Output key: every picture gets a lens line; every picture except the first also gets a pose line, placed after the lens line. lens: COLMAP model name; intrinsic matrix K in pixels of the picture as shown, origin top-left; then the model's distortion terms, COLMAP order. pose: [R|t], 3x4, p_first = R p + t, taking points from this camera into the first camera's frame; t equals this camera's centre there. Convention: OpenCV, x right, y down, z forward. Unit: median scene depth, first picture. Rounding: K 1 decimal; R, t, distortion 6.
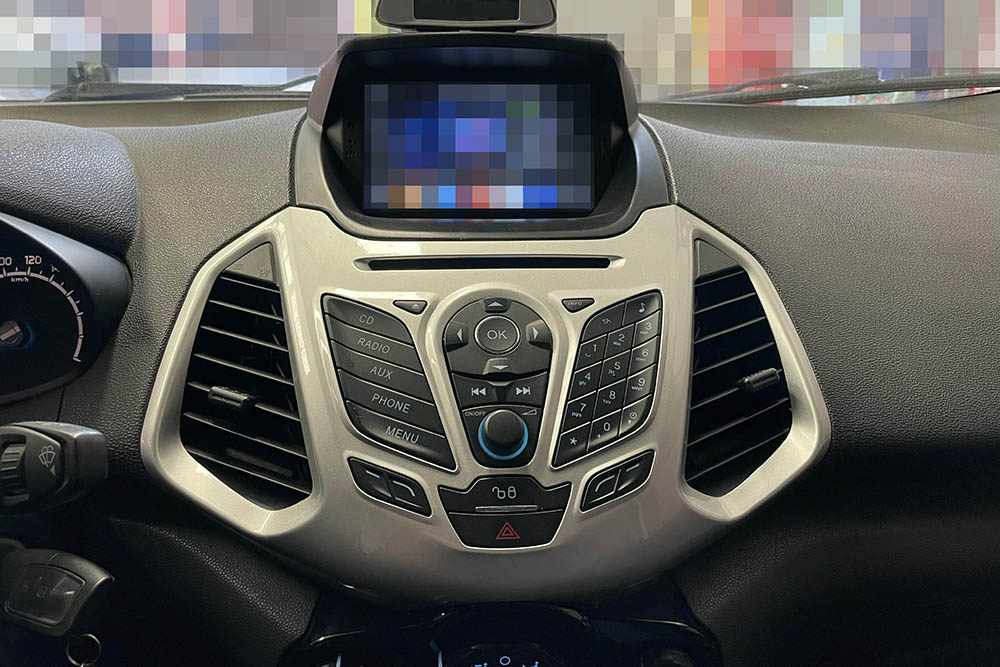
lens RADIAL K [[745.1, 0, 498.4], [0, 745.1, 318.1], [0, 0, 1]] dist [0.074708, -0.000788]
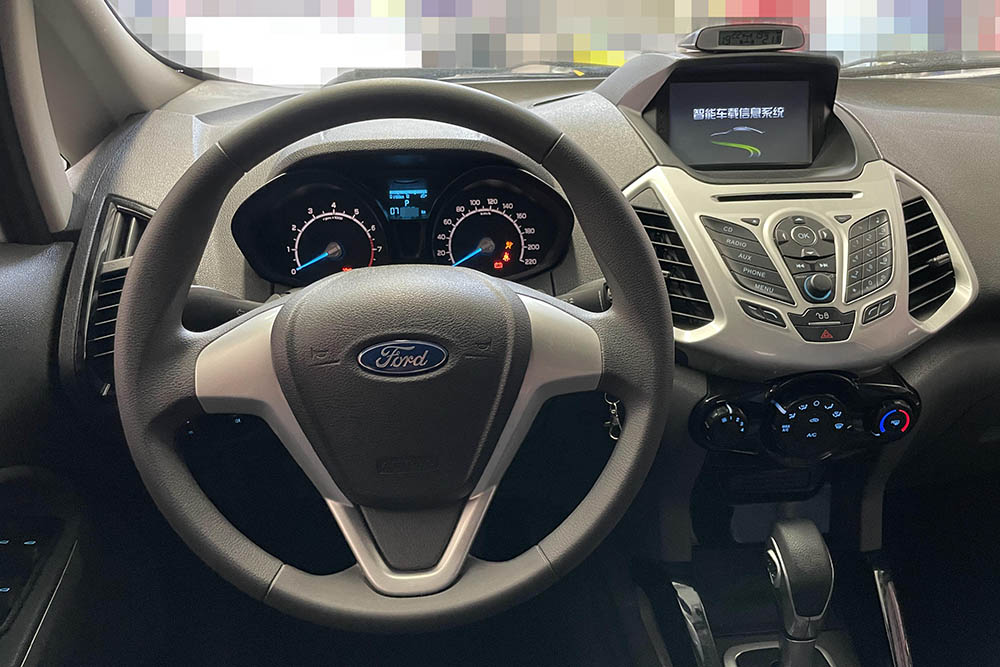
lens RADIAL K [[761.5, 0, 500.0], [0, 761.5, 333.5], [0, 0, 1]] dist [0.073517, -0.000568]
pose [[0.999418, -0.017342, 0.029392, -0.813957], [0.014554, 0.995601, 0.092559, 0.075263], [-0.030868, -0.092078, 0.995273, -0.888530]]
